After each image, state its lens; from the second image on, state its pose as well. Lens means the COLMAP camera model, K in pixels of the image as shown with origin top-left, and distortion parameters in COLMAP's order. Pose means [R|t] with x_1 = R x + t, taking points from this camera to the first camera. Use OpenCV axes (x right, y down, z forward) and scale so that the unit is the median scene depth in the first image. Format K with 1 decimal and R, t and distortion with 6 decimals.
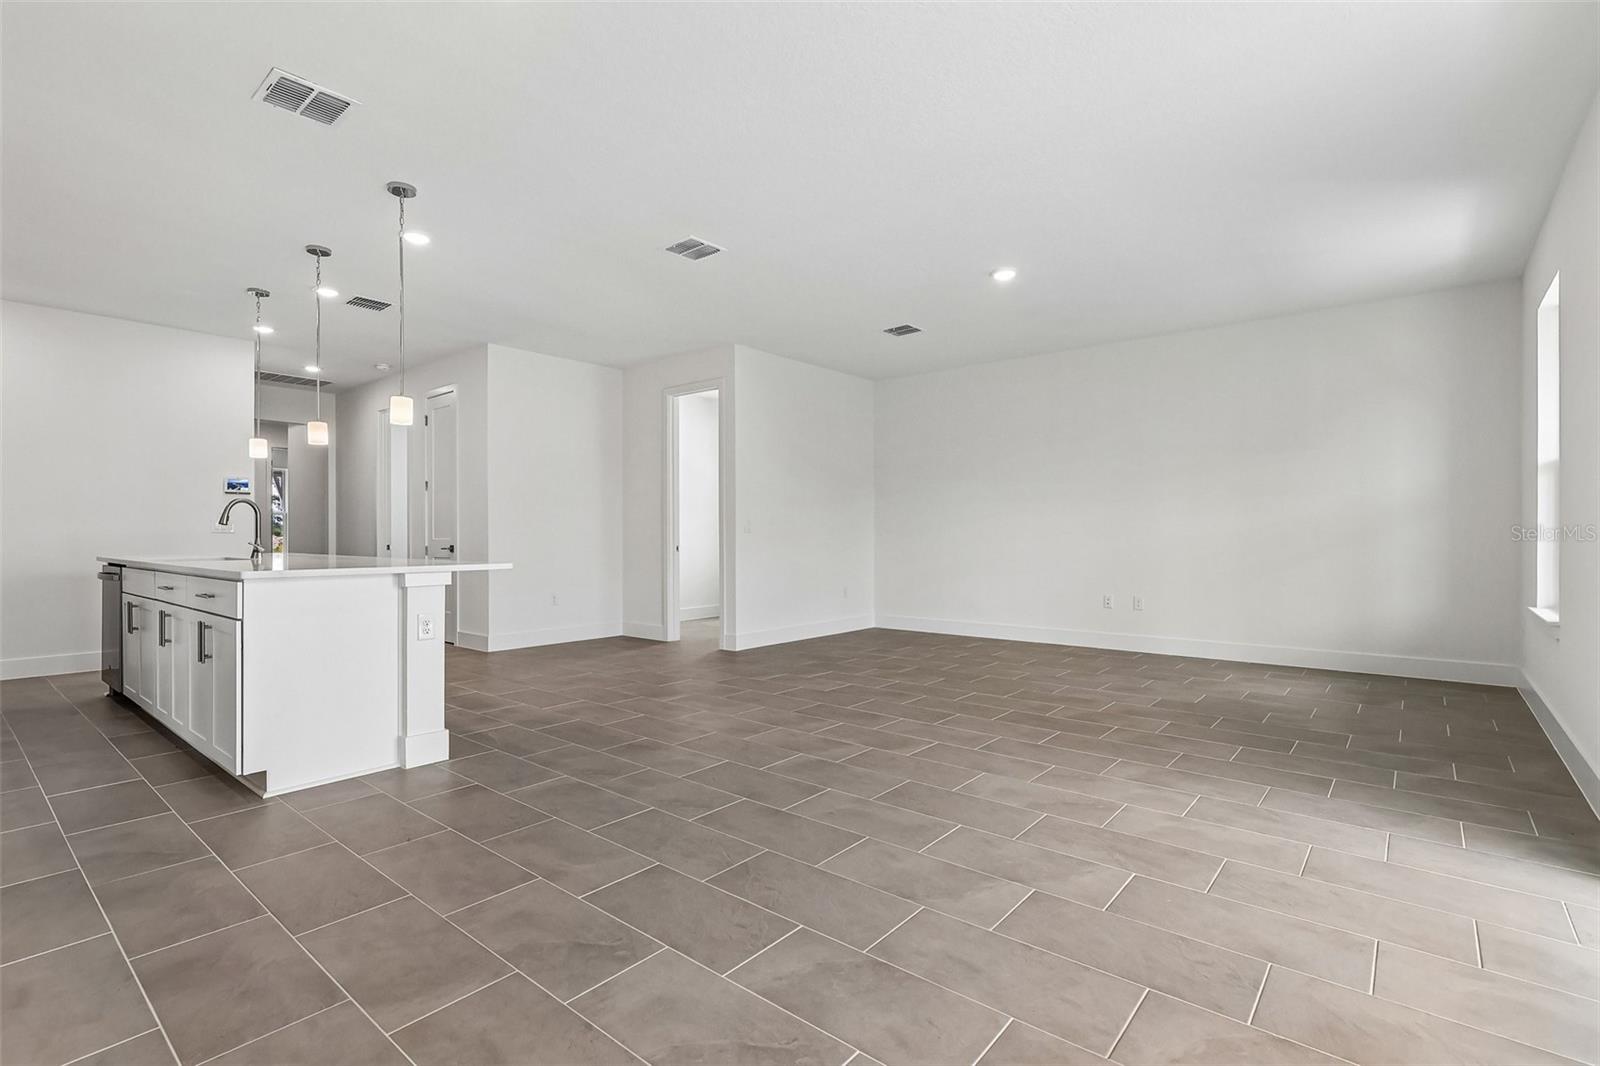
lens RADIAL K [[748.5, 0, 808.4], [0, 748.5, 537.8], [0, 0, 1]] dist [-0.003777, 0.001030]
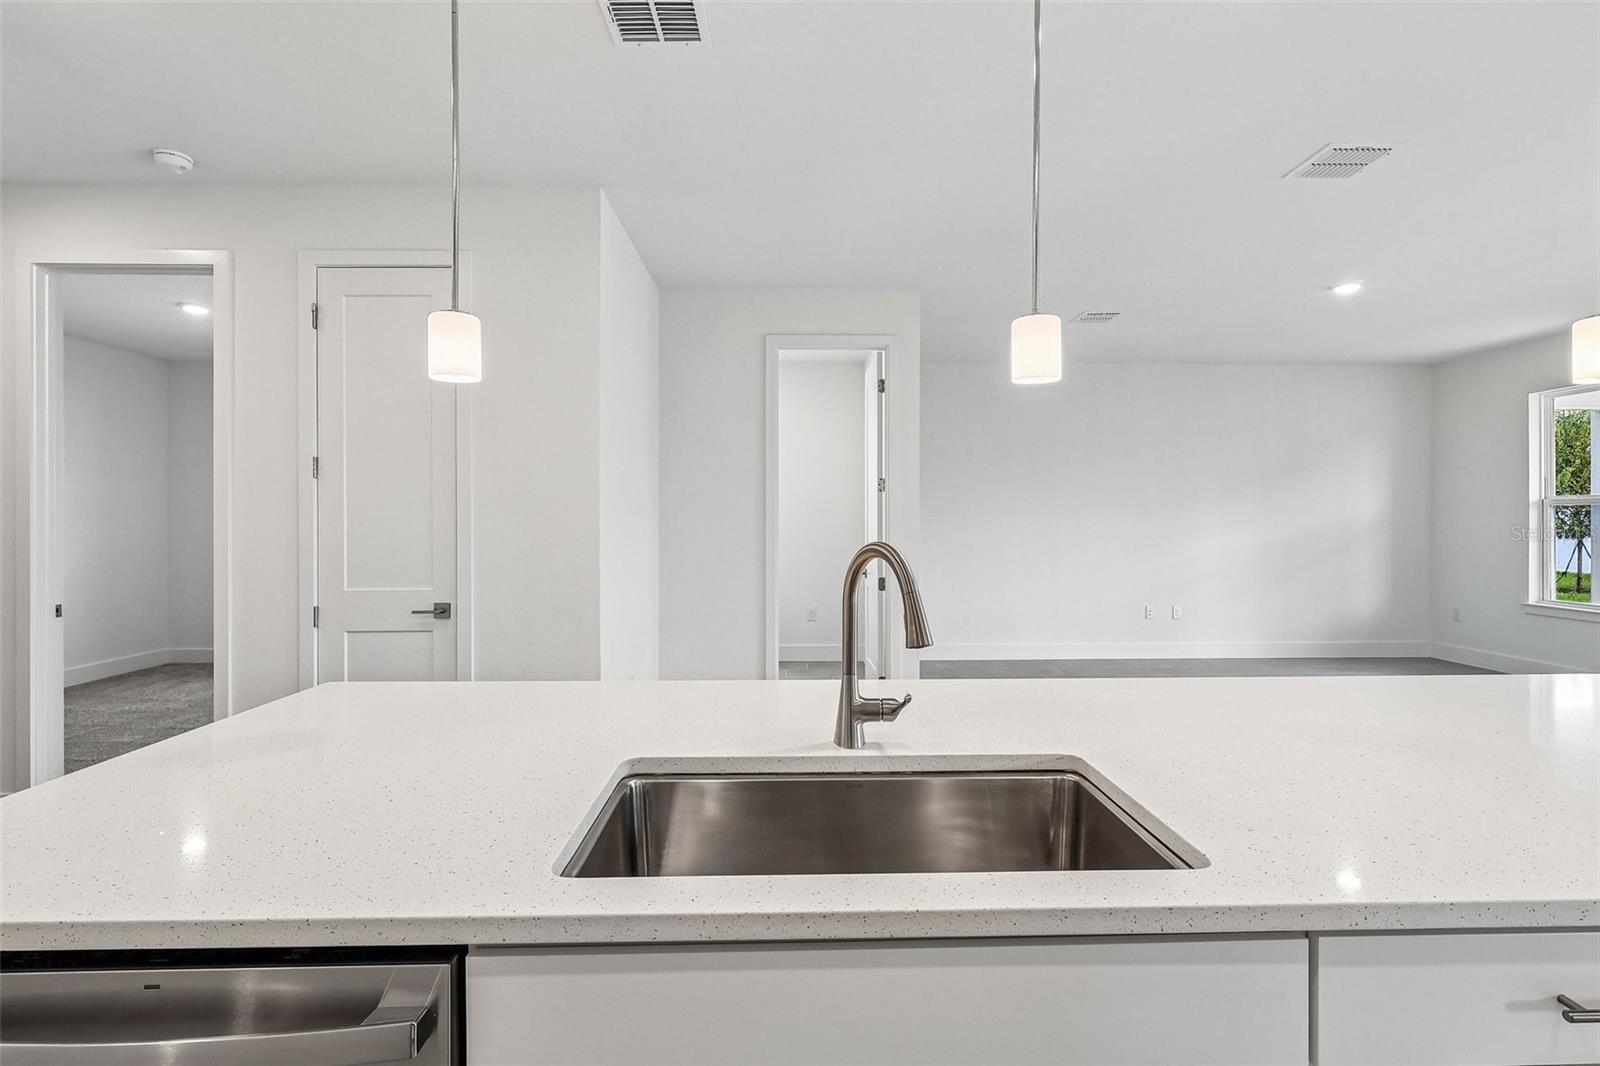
lens RADIAL K [[748.5, 0, 791.5], [0, 748.5, 519.3], [0, 0, 1]] dist [-0.003777, 0.001030]
pose [[0.761687, 0.004324, 0.647930, -0.906355], [0.000205, 0.999976, -0.006914, -0.048491], [-0.647945, 0.005399, 0.761668, 0.725685]]
